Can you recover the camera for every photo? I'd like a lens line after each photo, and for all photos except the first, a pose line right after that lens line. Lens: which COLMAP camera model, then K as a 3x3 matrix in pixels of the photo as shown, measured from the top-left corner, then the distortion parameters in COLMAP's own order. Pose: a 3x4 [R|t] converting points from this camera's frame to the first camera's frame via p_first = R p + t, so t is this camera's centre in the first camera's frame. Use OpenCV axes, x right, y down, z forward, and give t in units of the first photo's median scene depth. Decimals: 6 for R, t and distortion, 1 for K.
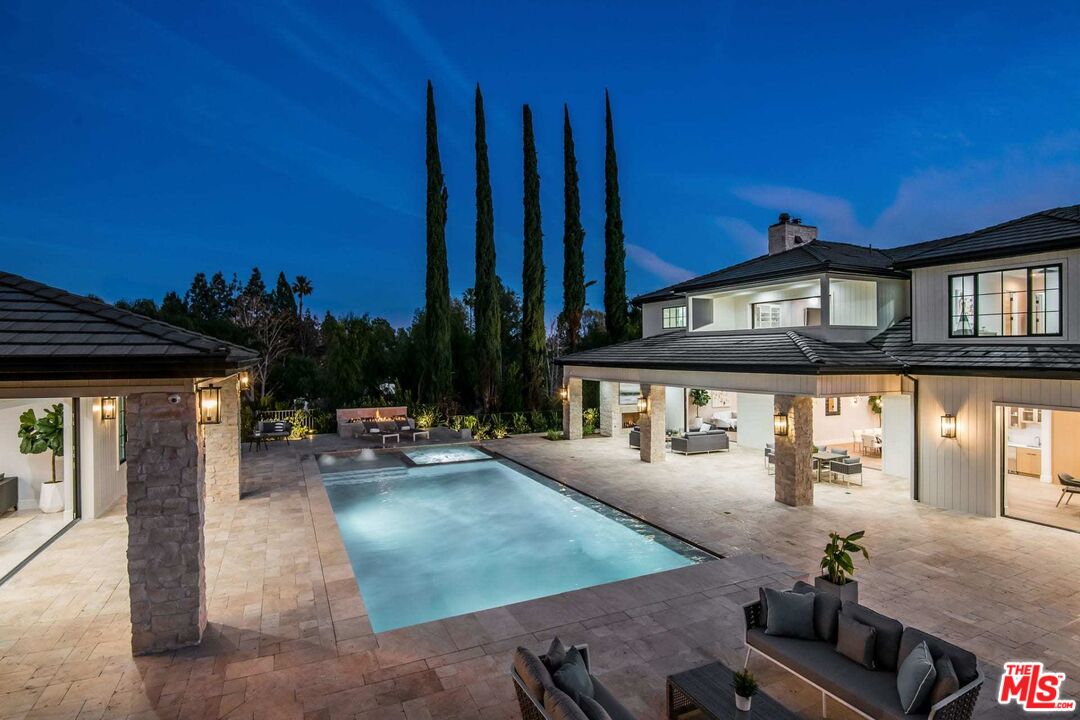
lens RADIAL K [[545.8, 0, 539.8], [0, 545.8, 365.9], [0, 0, 1]] dist [0.020698, -0.030231]
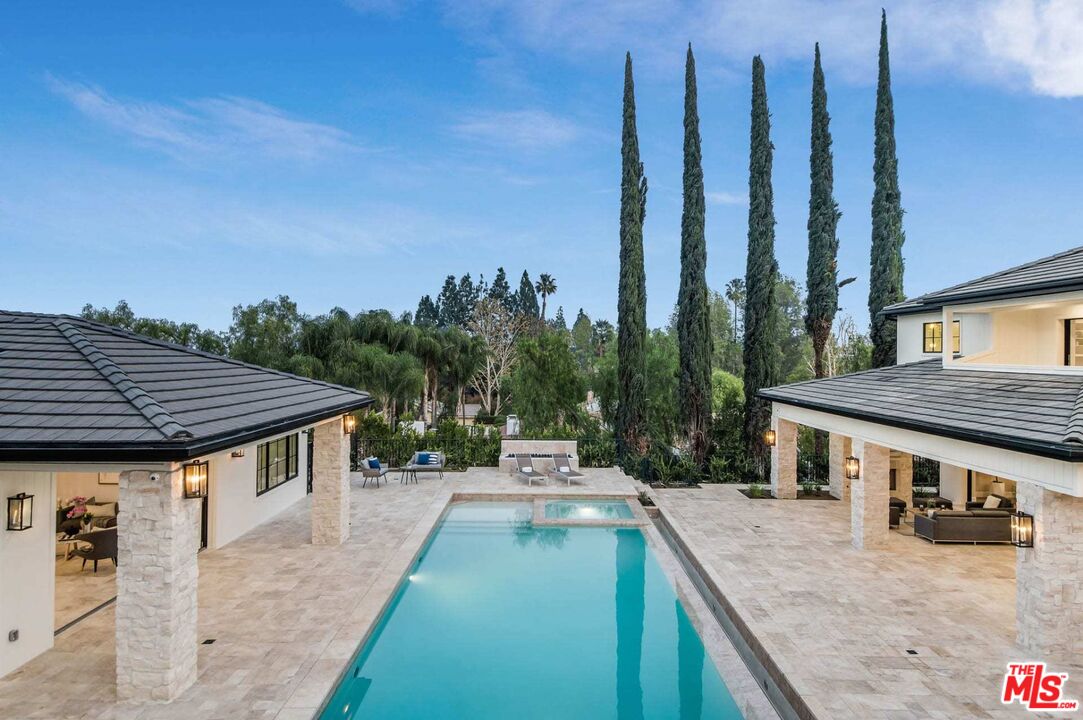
lens RADIAL K [[660.5, 0, 541.5], [0, 660.5, 363.2], [0, 0, 1]] dist [0.029929, -0.000833]
pose [[0.904710, 0.010731, -0.425893, 0.101631], [-0.014951, 0.999867, -0.006567, -0.028457], [0.425766, 0.012308, 0.904750, 0.017234]]
